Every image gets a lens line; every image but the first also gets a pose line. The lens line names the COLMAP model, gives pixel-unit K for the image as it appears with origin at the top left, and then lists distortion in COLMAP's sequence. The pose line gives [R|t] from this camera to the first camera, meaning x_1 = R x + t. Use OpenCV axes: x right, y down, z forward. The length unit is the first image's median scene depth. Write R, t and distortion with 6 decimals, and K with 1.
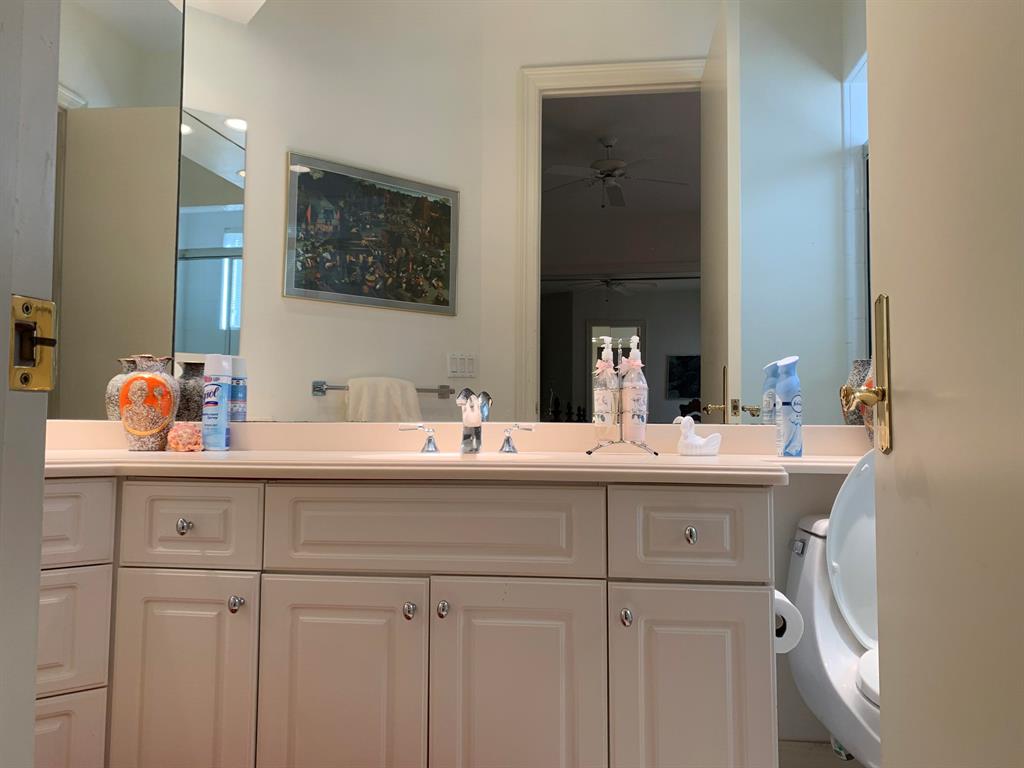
lens RADIAL K [[784.3, 0, 506.5], [0, 784.3, 379.8], [0, 0, 1]] dist [0.005869, 0.006956]
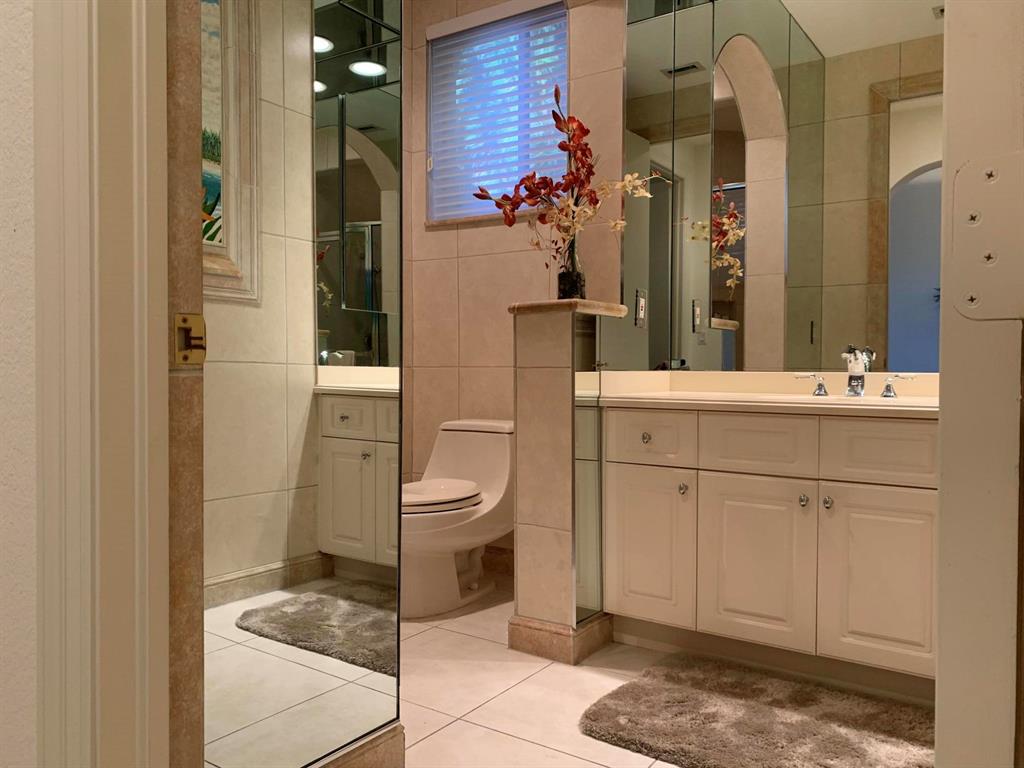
lens RADIAL K [[784.3, 0, 506.5], [0, 784.3, 379.8], [0, 0, 1]] dist [0.005869, 0.006956]
pose [[0.884734, 0.009846, -0.465992, 0.047620], [0.020763, 0.997952, 0.060505, -0.021128], [0.465633, -0.063206, 0.882718, -0.370246]]
